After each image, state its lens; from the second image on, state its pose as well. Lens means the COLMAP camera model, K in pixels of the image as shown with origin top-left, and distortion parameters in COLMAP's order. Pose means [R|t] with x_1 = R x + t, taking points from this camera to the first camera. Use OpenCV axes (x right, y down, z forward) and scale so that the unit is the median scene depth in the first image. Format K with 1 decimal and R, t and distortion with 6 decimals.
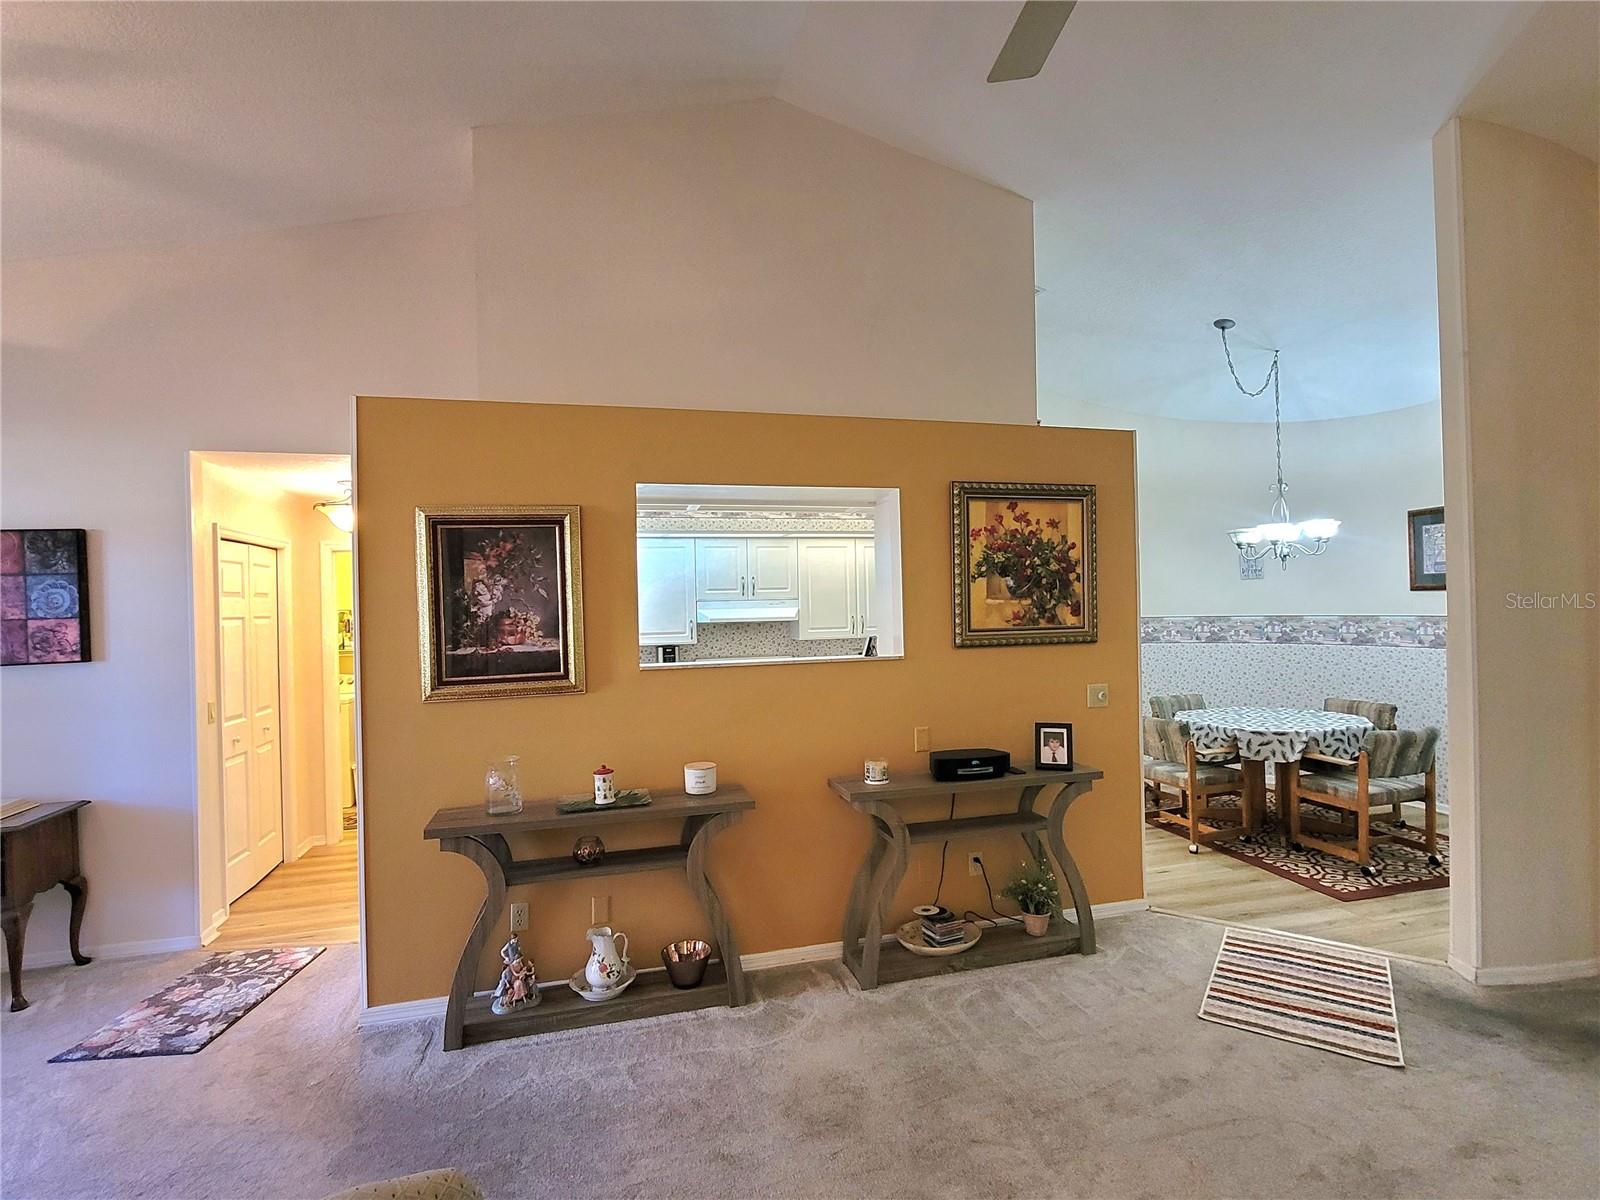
lens RADIAL K [[768.1, 0, 800.0], [0, 768.1, 600.0], [0, 0, 1]] dist [-0.002470, -0.000413]
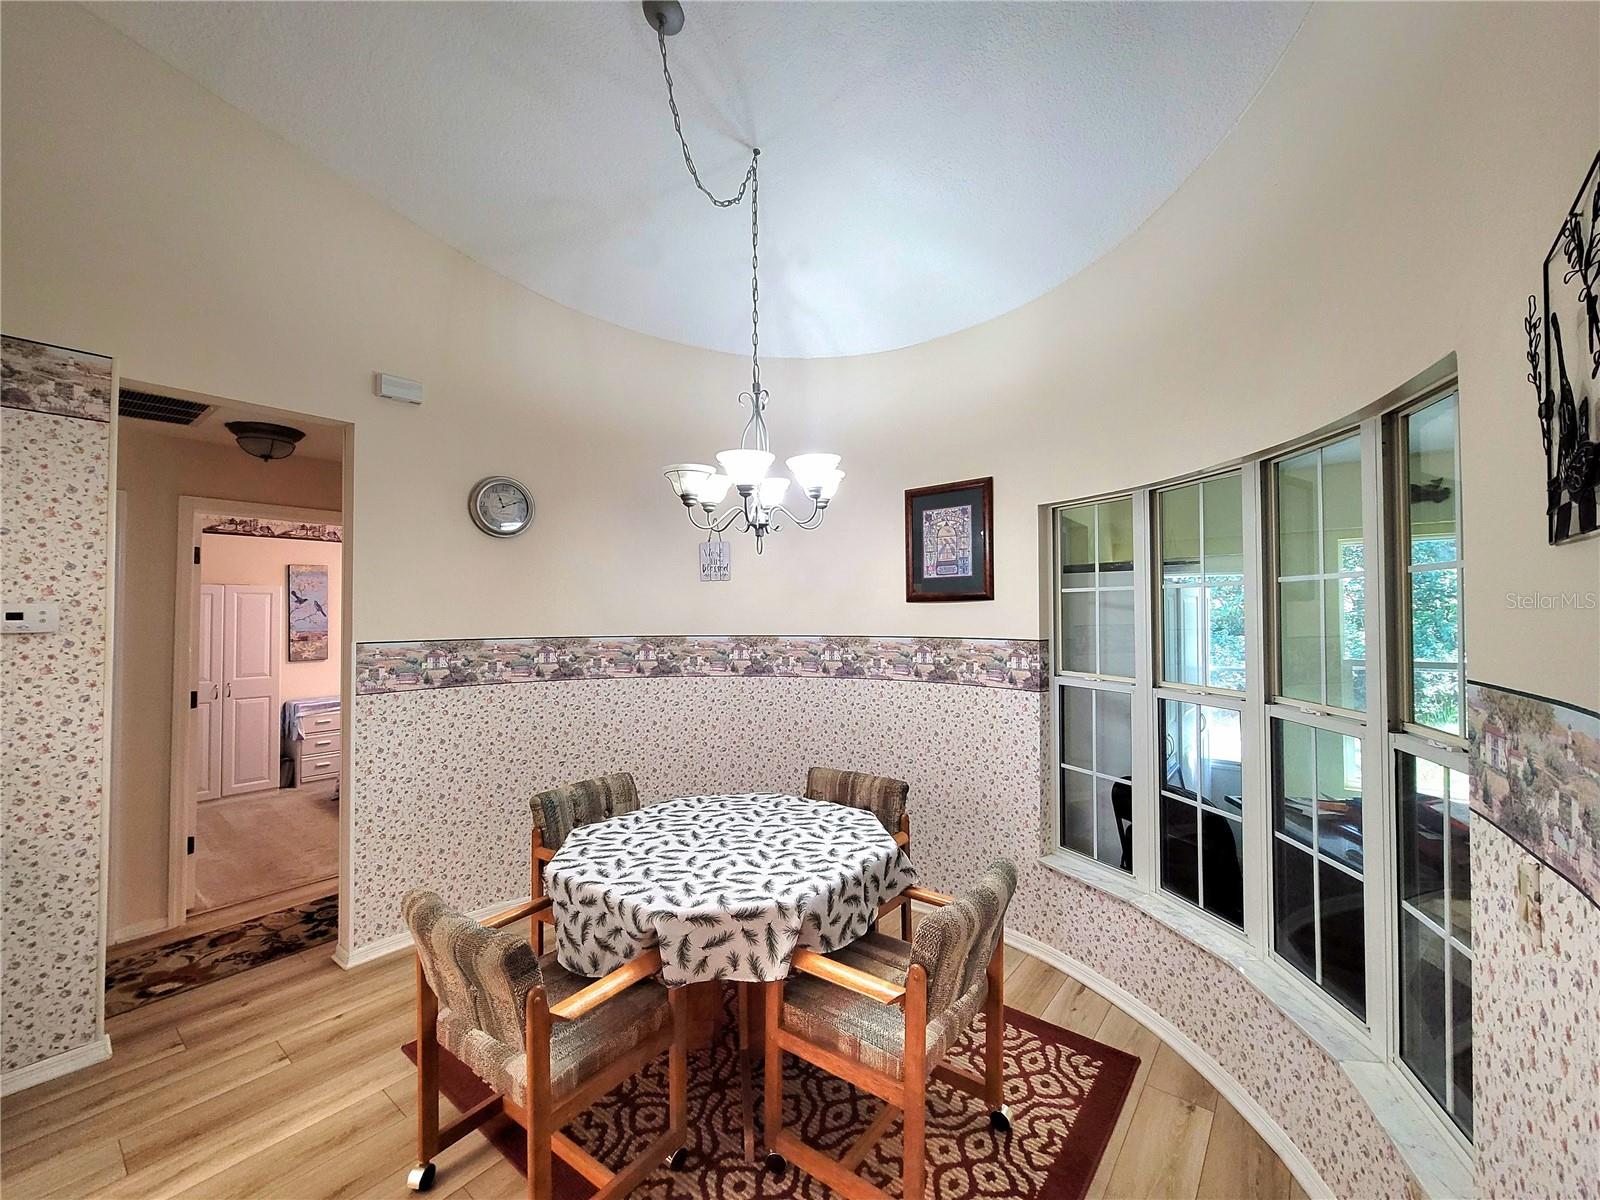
lens RADIAL K [[653.3, 0, 800.0], [0, 653.3, 600.0], [0, 0, 1]] dist [-0.000897, -0.000073]
pose [[0.801750, 0.032159, 0.596794, 0.417770], [-0.017049, 0.999376, -0.030948, 0.008079], [-0.597416, 0.014638, 0.801798, 0.674581]]
